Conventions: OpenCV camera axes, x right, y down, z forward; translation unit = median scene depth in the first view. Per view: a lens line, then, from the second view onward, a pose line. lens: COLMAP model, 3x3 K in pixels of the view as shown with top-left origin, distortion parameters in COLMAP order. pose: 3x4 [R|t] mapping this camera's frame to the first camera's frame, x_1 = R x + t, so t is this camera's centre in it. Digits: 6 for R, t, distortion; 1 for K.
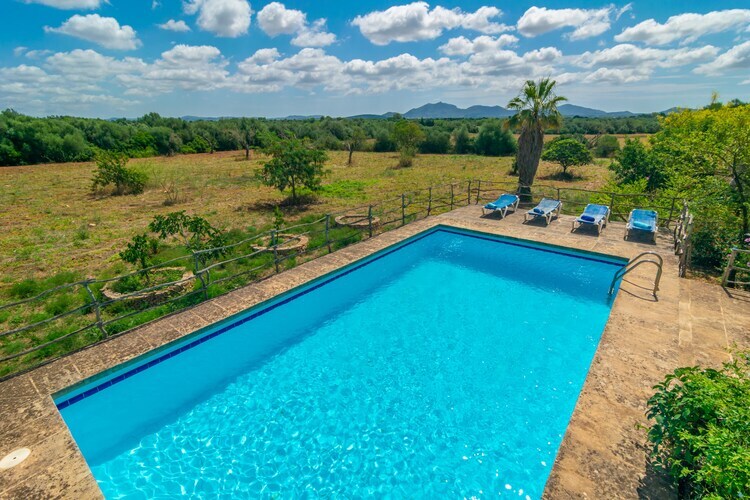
lens RADIAL K [[358.3, 0, 375.0], [0, 358.3, 250.0], [0, 0, 1]] dist [-0.000873, 0.000882]
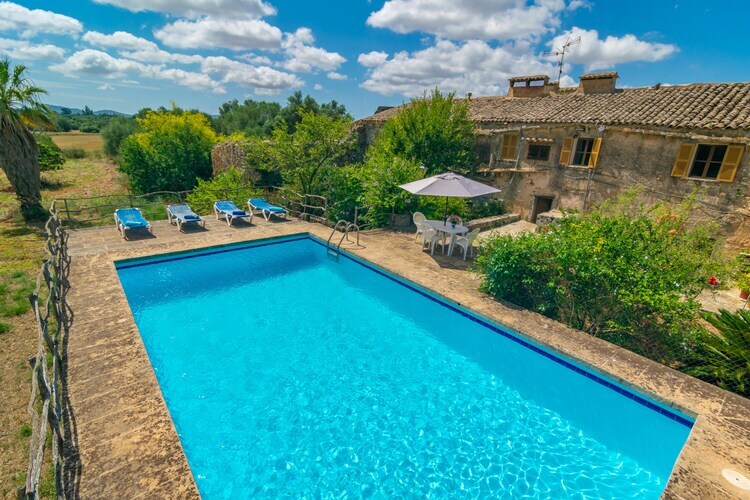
lens RADIAL K [[358.3, 0, 375.0], [0, 358.3, 250.0], [0, 0, 1]] dist [-0.000873, 0.000882]
pose [[0.197838, -0.285764, 0.937656, -0.303232], [0.281421, 0.932852, 0.224923, -0.083815], [-0.938969, 0.219378, 0.264973, 0.239810]]
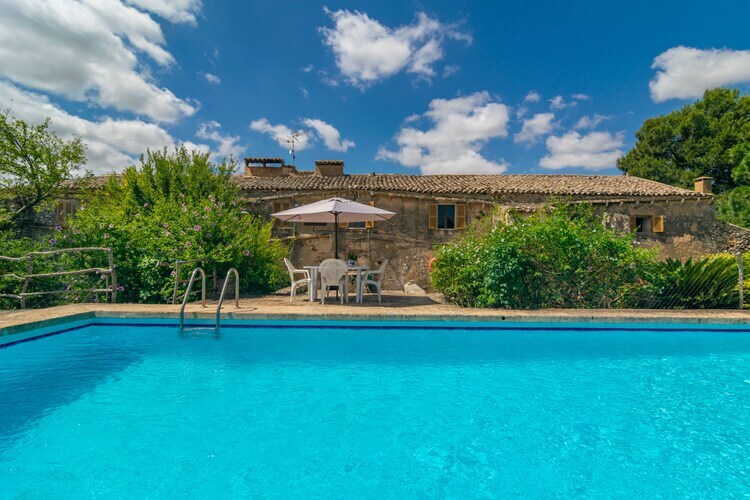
lens RADIAL K [[364.5, 0, 375.0], [0, 364.5, 250.0], [0, 0, 1]] dist [0.000190, 0.000088]
pose [[-0.627438, 0.021370, 0.778373, -0.050621], [0.259666, 0.948146, 0.183283, -0.037460], [-0.734094, 0.317116, -0.600452, 0.563090]]
